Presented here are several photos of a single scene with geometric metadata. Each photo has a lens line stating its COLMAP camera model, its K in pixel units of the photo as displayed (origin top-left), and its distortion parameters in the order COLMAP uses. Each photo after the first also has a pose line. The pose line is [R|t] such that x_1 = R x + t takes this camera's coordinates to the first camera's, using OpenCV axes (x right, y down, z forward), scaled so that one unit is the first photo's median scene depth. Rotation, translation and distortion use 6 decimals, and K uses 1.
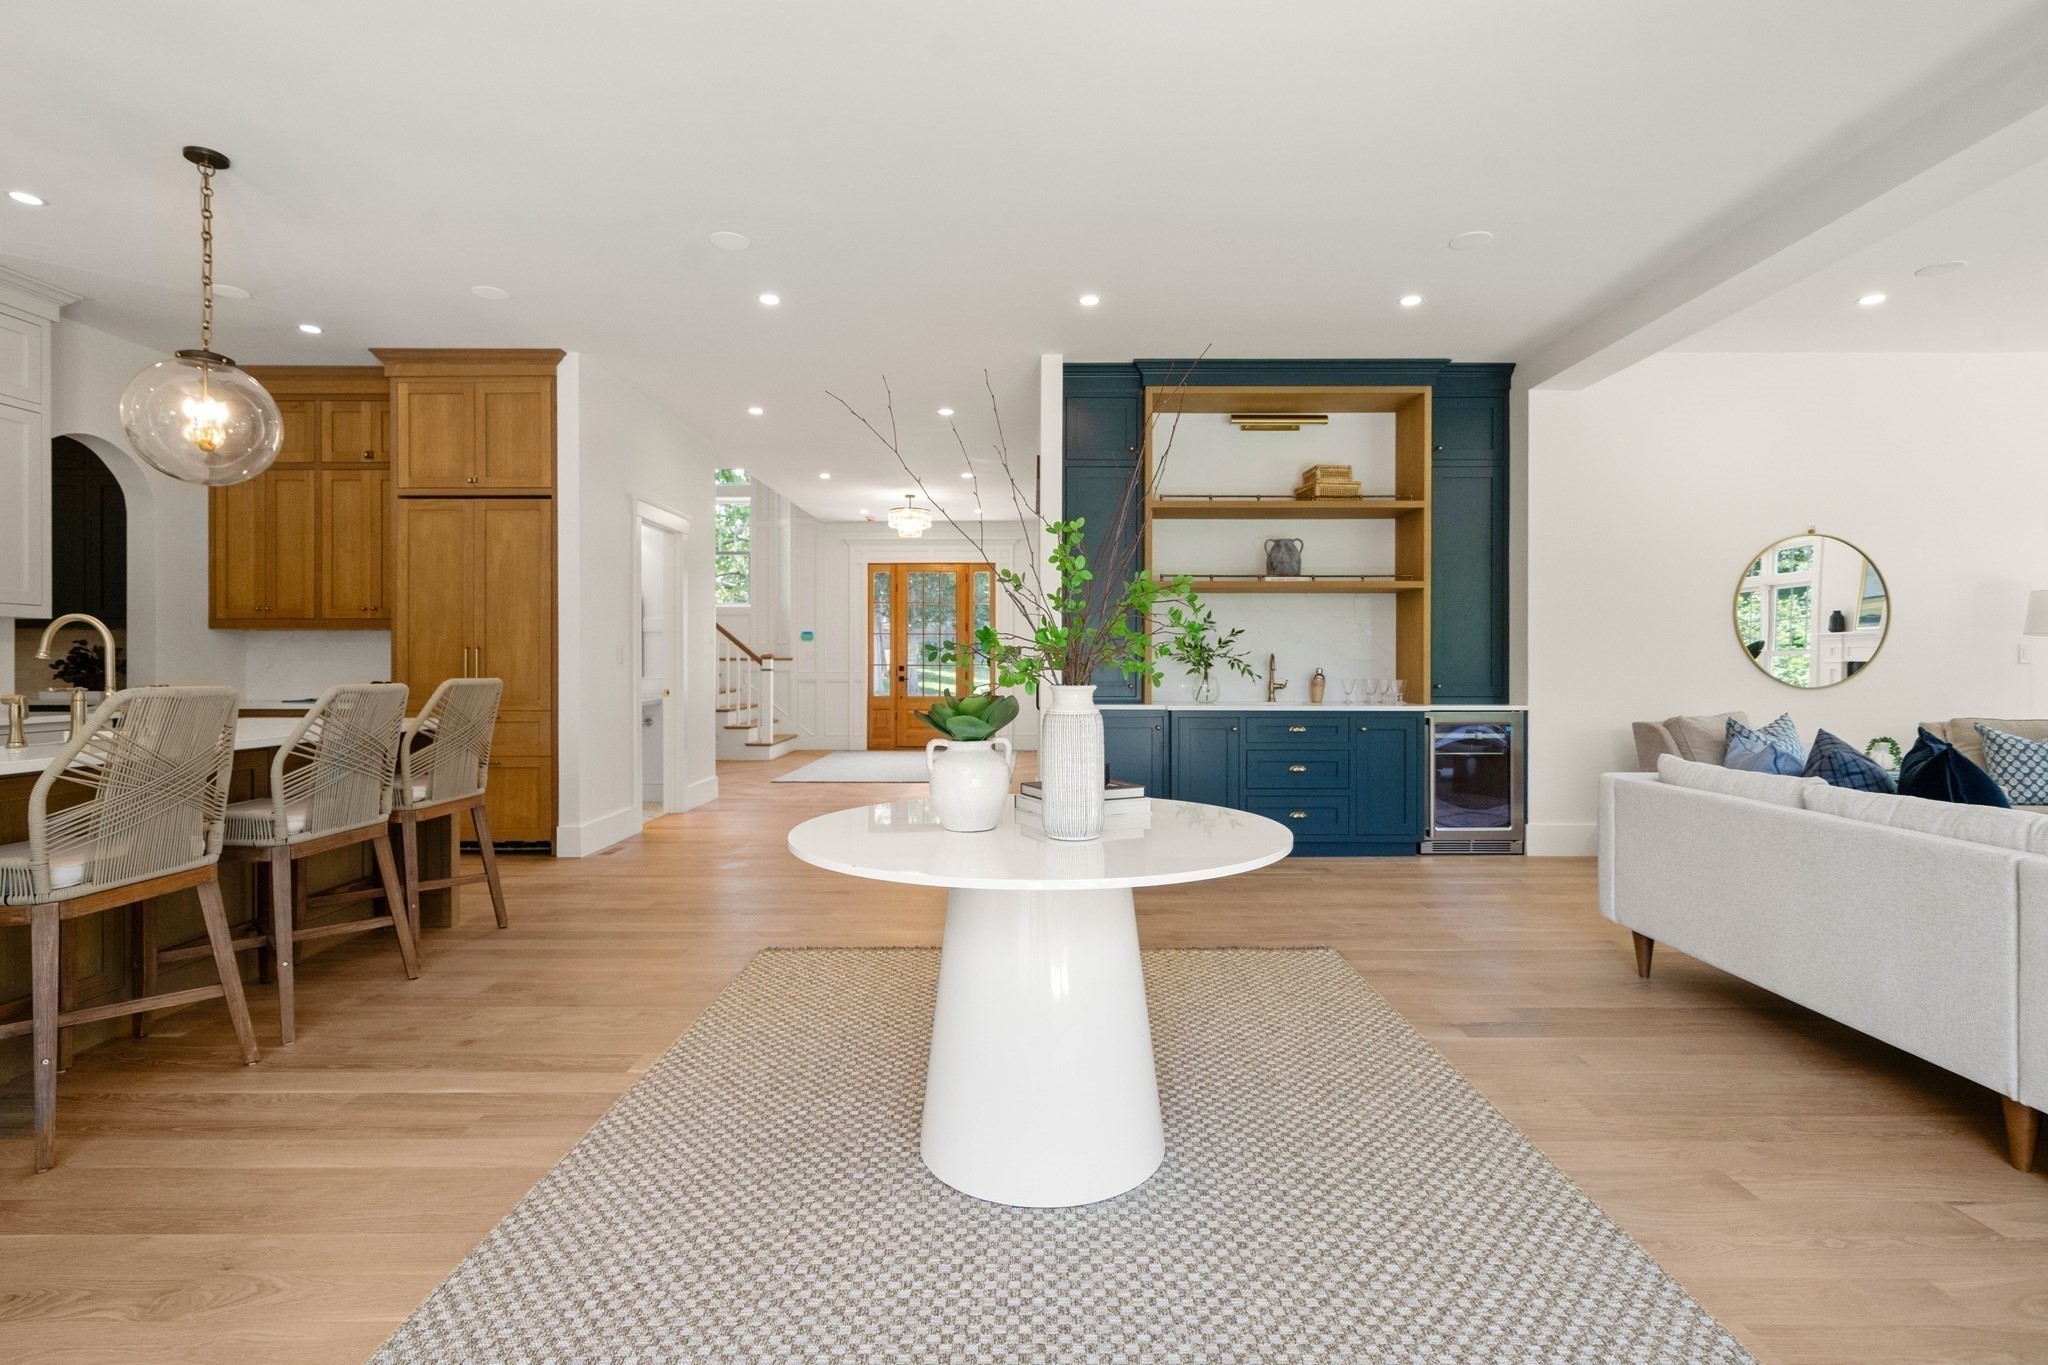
lens RADIAL K [[956.1, 0, 1026.0], [0, 956.1, 670.2], [0, 0, 1]] dist [0.002269, 0.000553]
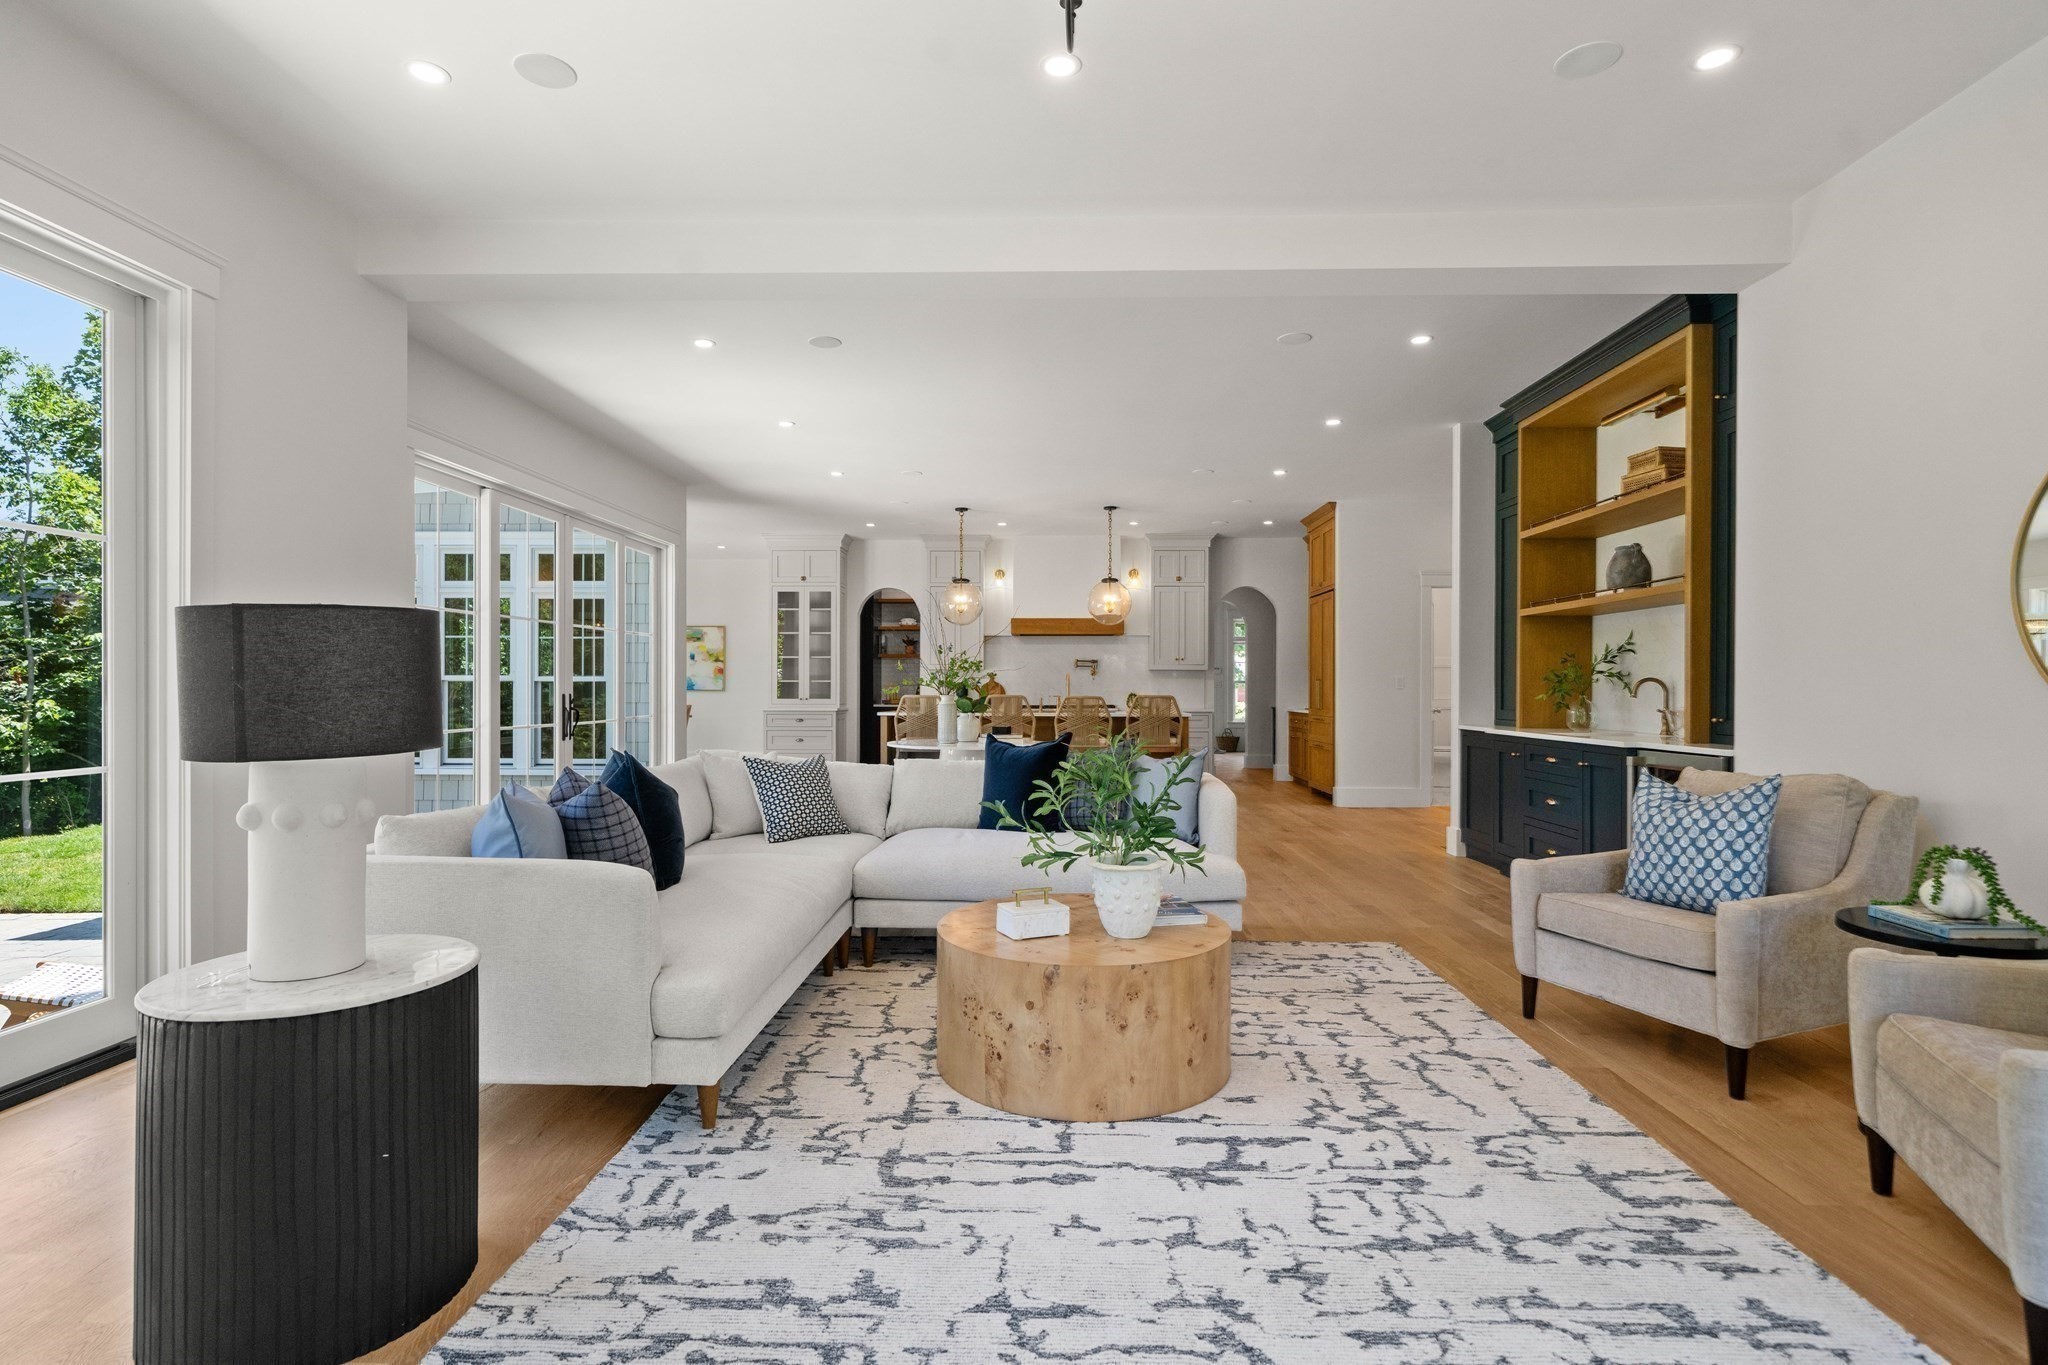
lens RADIAL K [[1009.1, 0, 1024.0], [0, 1009.1, 682.5], [0, 0, 1]] dist [0.001332, 0.000156]
pose [[-0.029450, -0.008726, -0.999528, 1.226923], [-0.013217, 0.999878, -0.008340, 0.001988], [0.999479, 0.012965, -0.029562, 0.494516]]
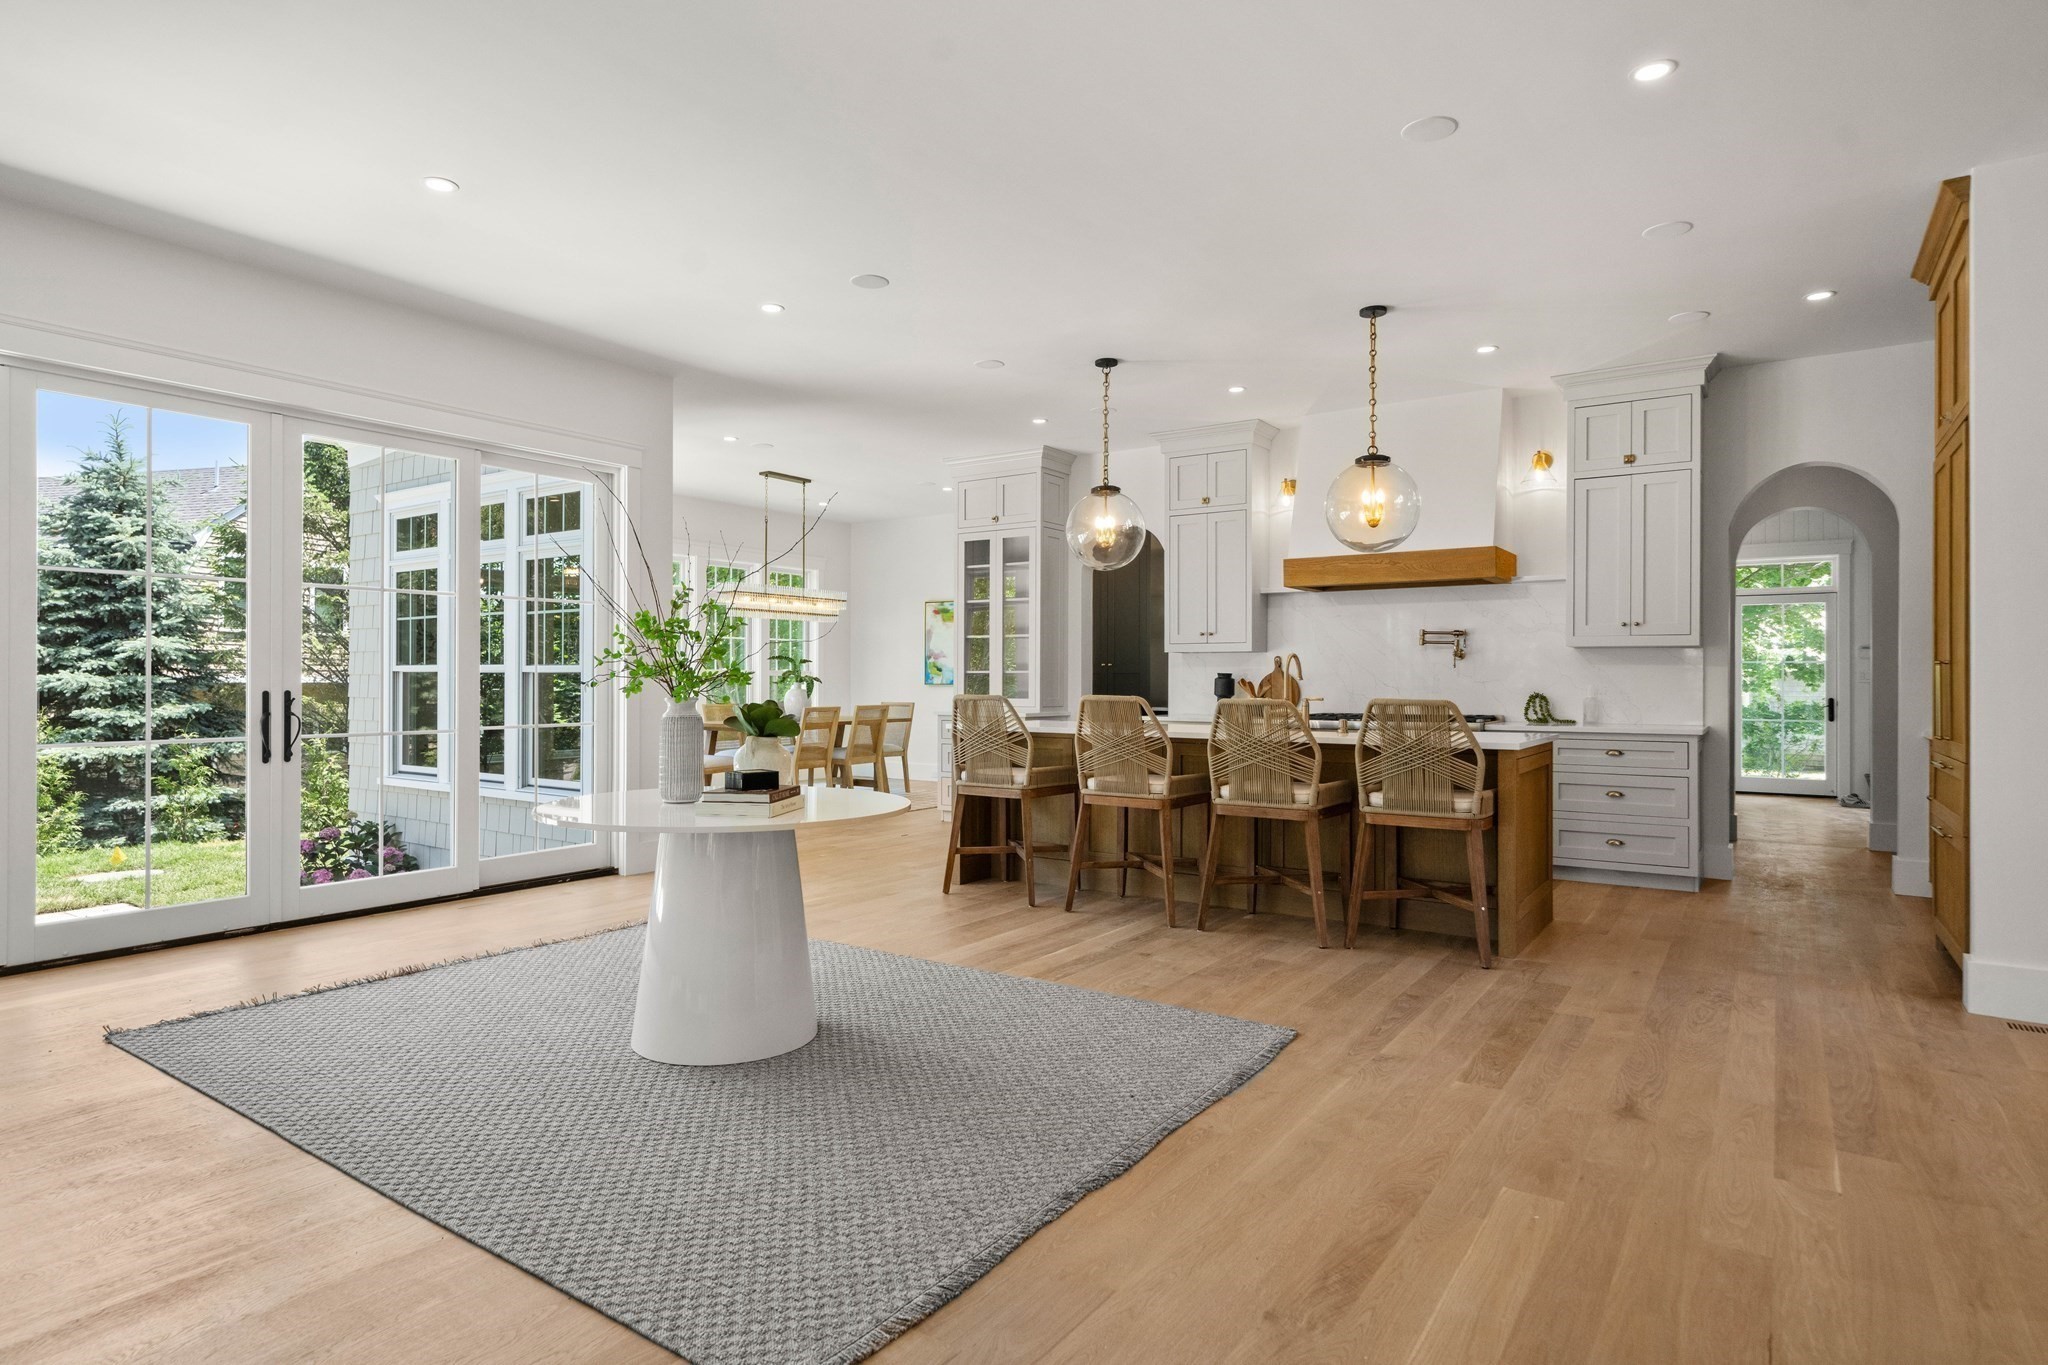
lens RADIAL K [[1103.7, 0, 1024.0], [0, 1103.7, 682.5], [0, 0, 1]] dist [-0.003179, -0.000311]
pose [[-0.559586, -0.000211, -0.828772, 0.418694], [-0.010914, 0.999915, 0.007115, -0.009383], [0.828700, 0.013027, -0.559541, 0.859616]]
